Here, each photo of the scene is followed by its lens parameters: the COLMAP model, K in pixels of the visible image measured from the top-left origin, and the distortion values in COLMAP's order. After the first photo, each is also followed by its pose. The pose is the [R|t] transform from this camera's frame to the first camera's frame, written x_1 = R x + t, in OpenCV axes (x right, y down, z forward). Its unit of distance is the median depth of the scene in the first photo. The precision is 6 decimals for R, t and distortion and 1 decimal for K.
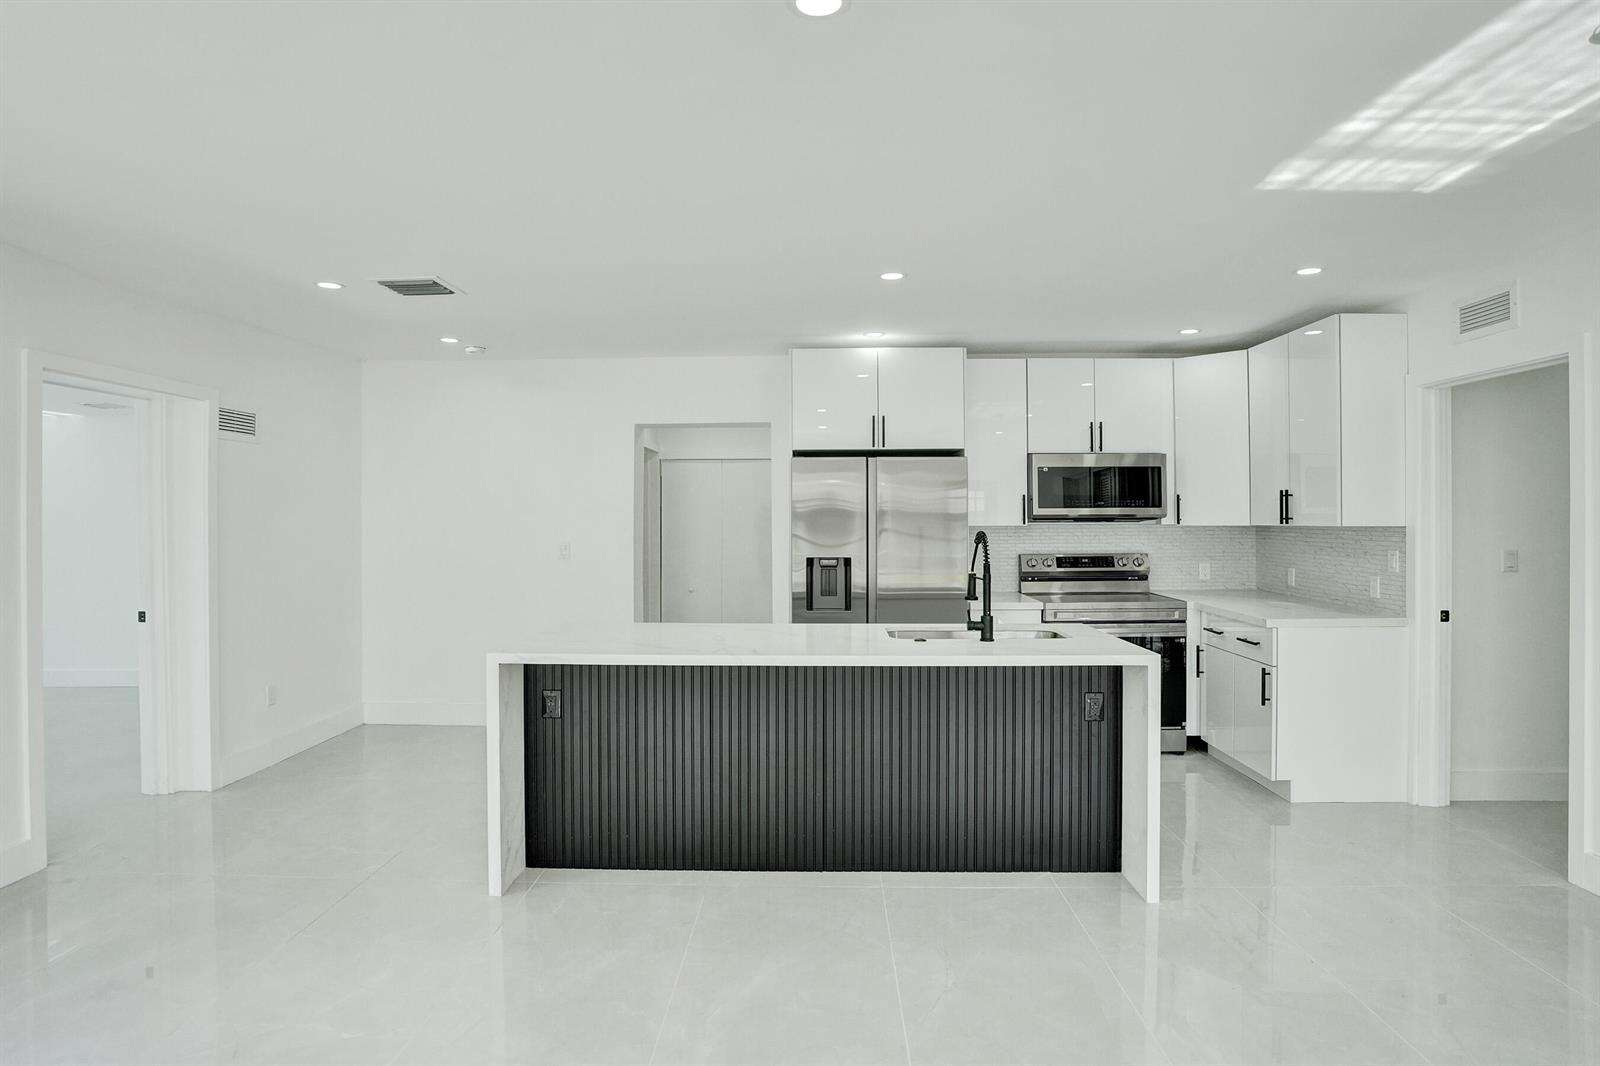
lens RADIAL K [[916.1, 0, 797.6], [0, 916.1, 522.0], [0, 0, 1]] dist [-0.072813, 0.037511]
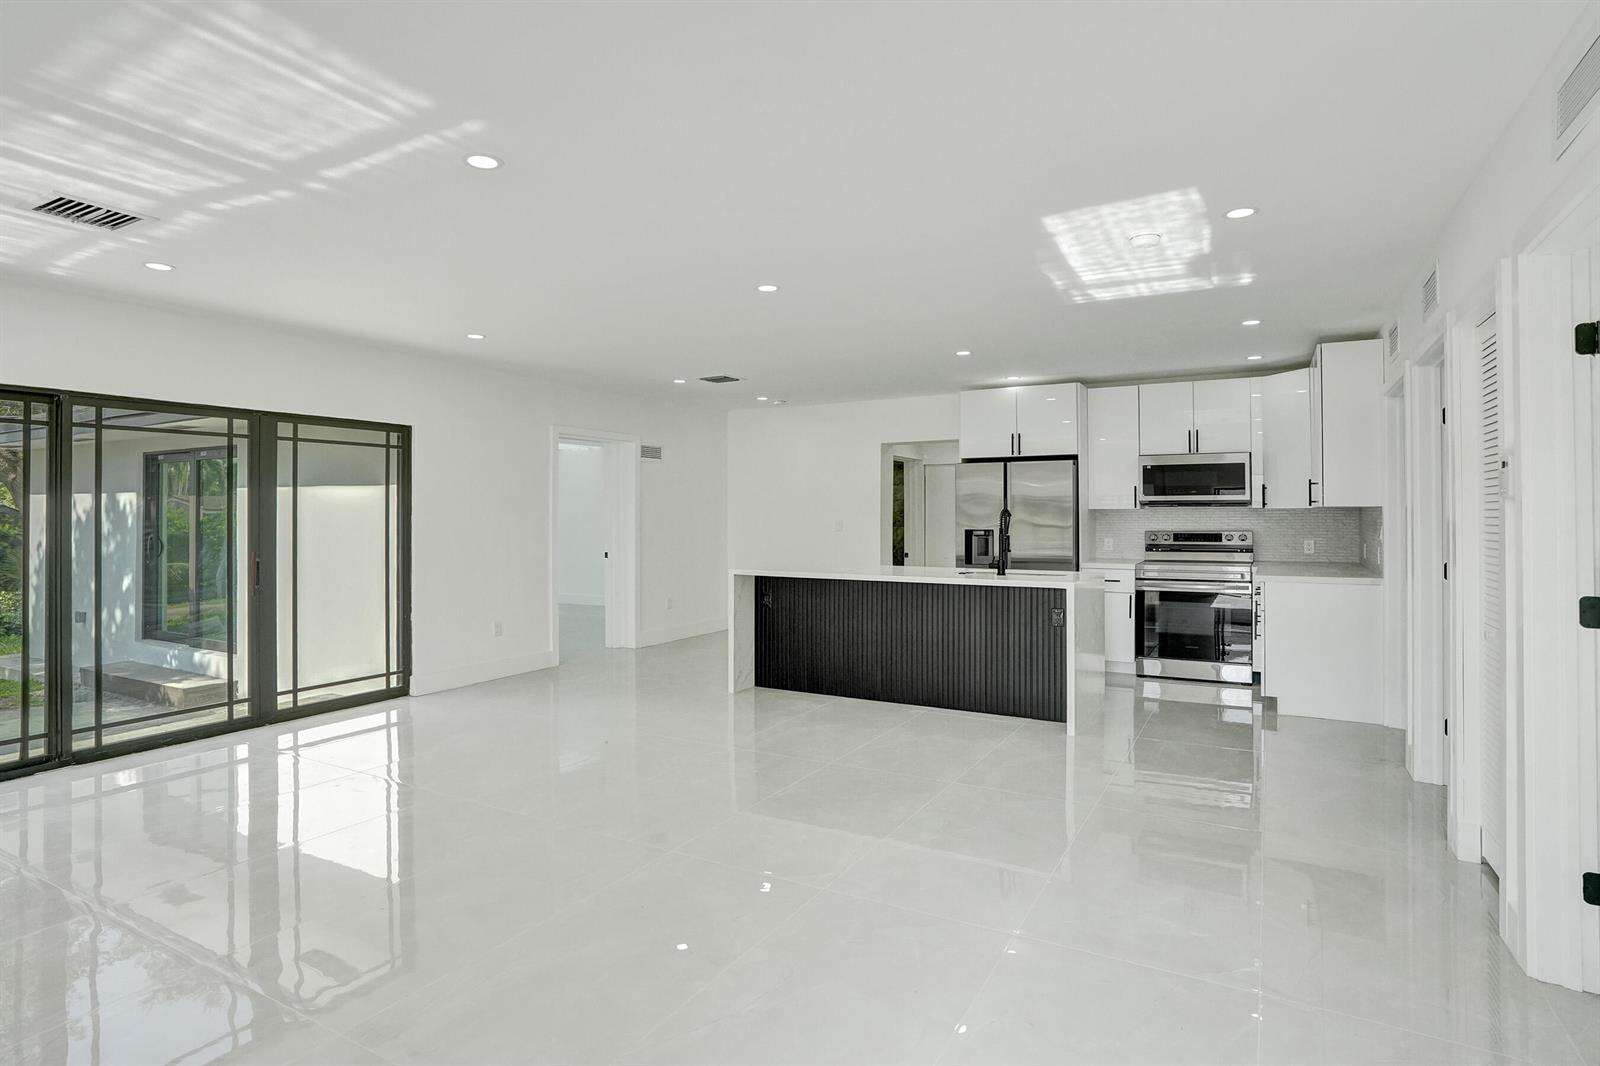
lens RADIAL K [[836.1, 0, 799.8], [0, 836.1, 510.0], [0, 0, 1]] dist [-0.049133, 0.030017]
pose [[0.885089, -0.000775, -0.465421, 0.404280], [-0.003194, 0.999965, -0.007740, 0.017764], [0.465411, 0.008337, 0.885055, -0.344055]]
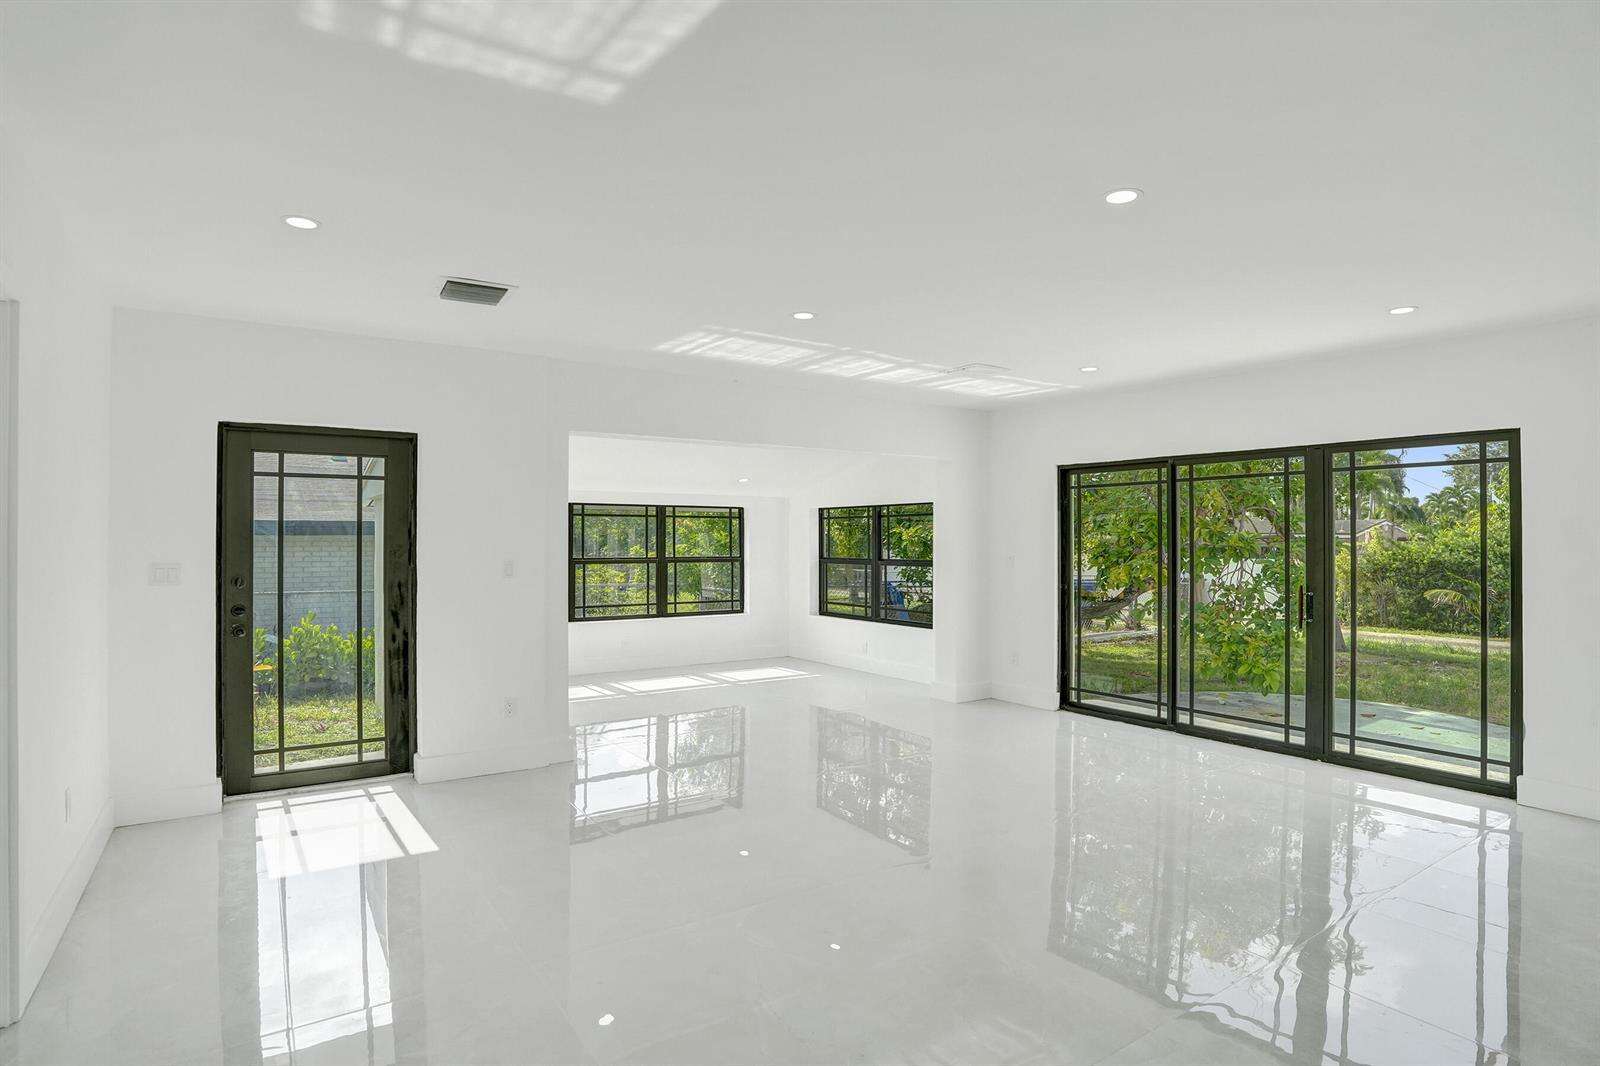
lens RADIAL K [[859.3, 0, 781.7], [0, 859.3, 533.1], [0, 0, 1]] dist [-0.060797, 0.035968]
pose [[-0.809724, 0.000718, -0.586810, 0.478983], [0.002098, 0.999996, -0.001671, 0.000084], [0.586807, -0.002584, -0.809723, 0.621673]]
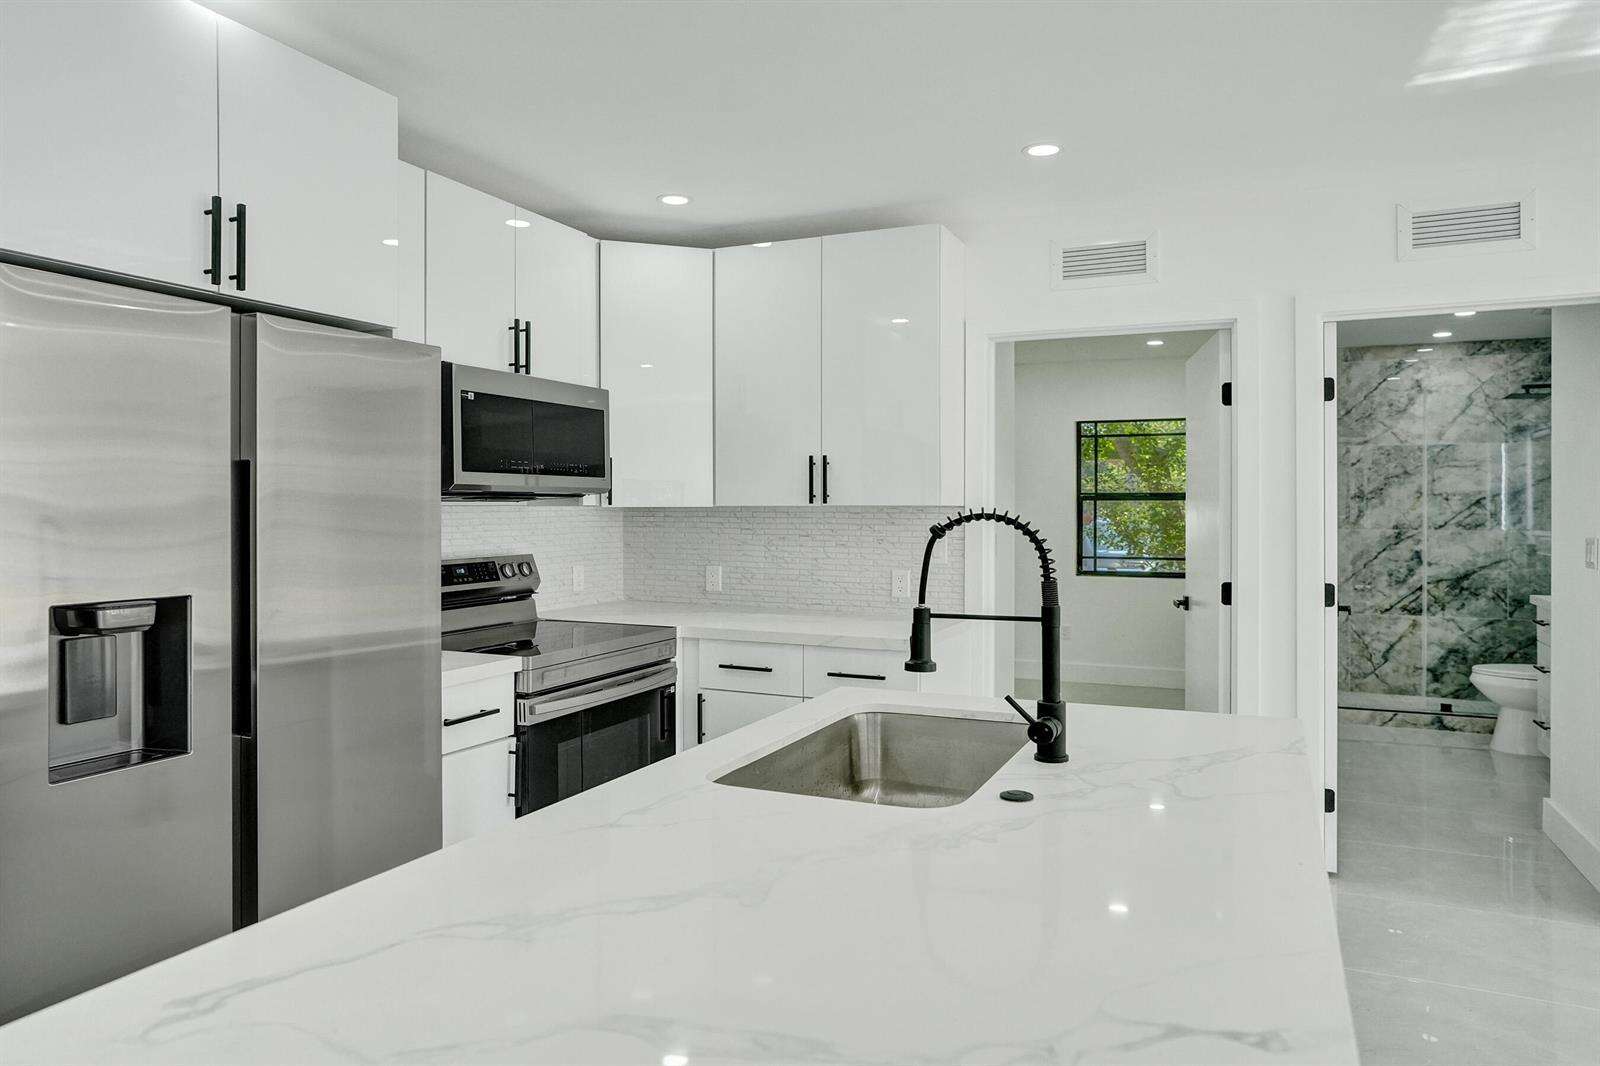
lens RADIAL K [[1043.3, 0, 803.8], [0, 1043.3, 516.2], [0, 0, 1]] dist [-0.010844, -0.001104]
pose [[0.381316, -0.003522, 0.924438, -0.207273], [0.000080, 0.999993, 0.003777, 0.007766], [-0.924445, -0.001366, 0.381314, 0.633131]]
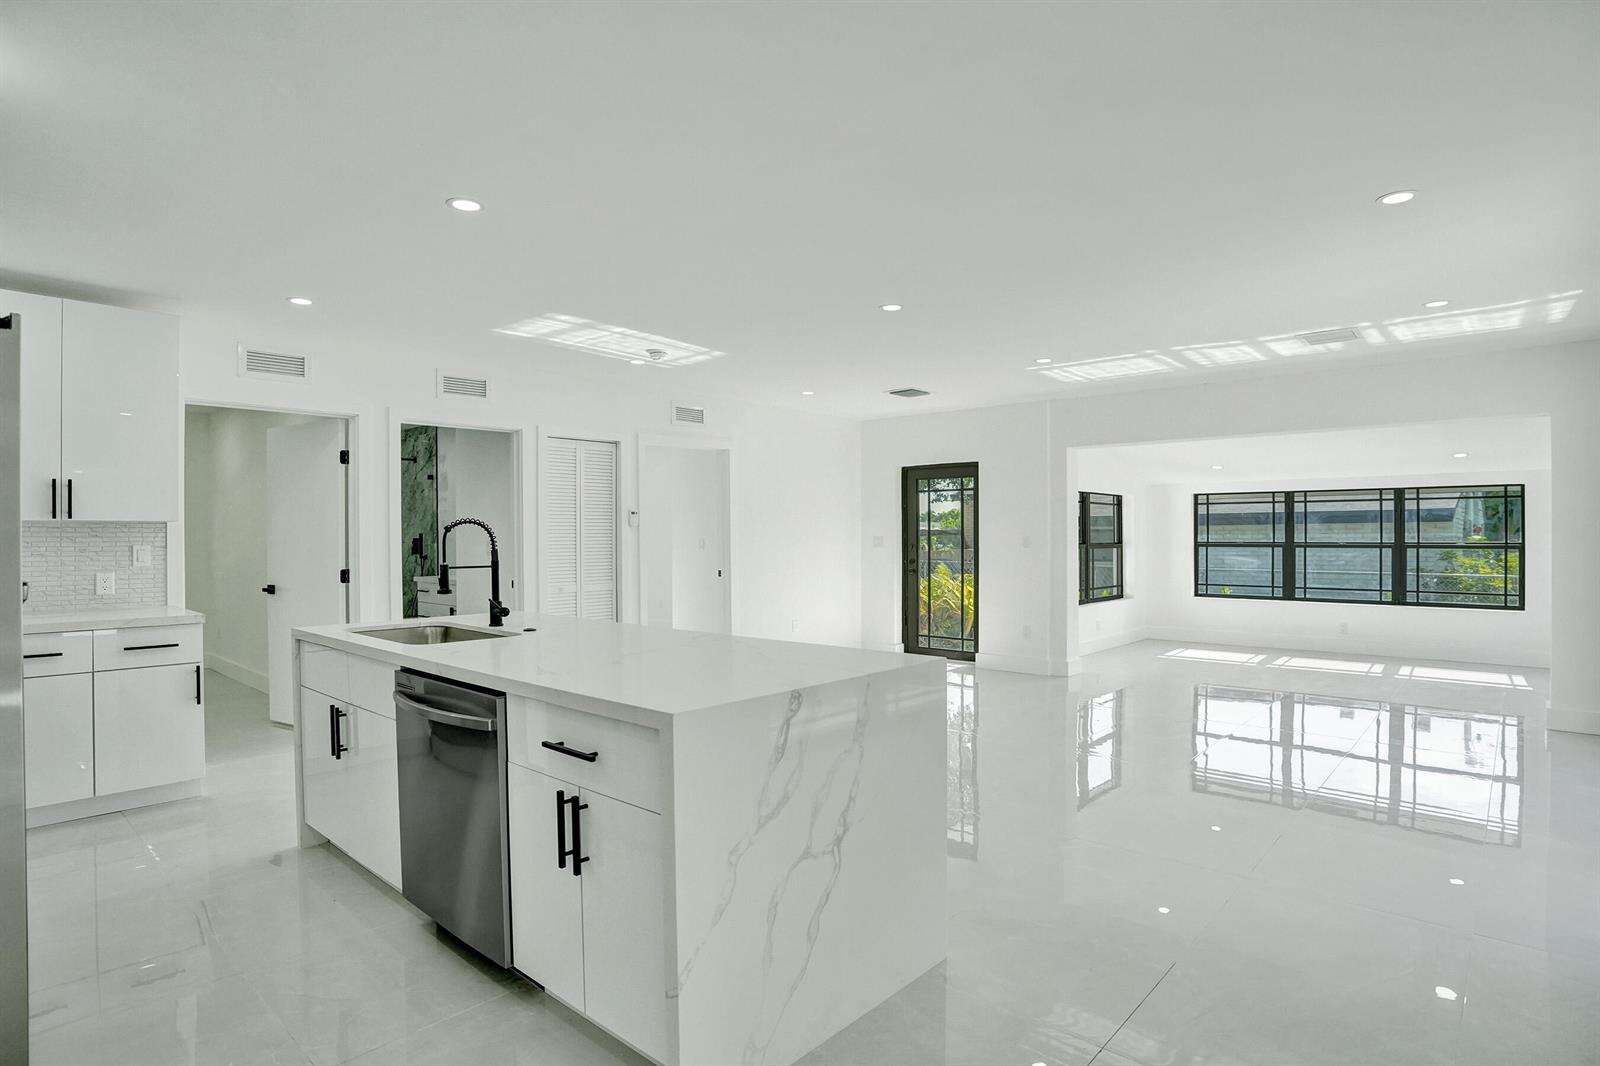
lens RADIAL K [[859.3, 0, 781.7], [0, 859.3, 533.1], [0, 0, 1]] dist [-0.060797, 0.035968]
pose [[-0.757911, 0.008951, 0.652296, -0.461665], [0.008547, 0.999956, -0.003792, 0.022723], [-0.652302, 0.002701, -0.757955, 1.059487]]
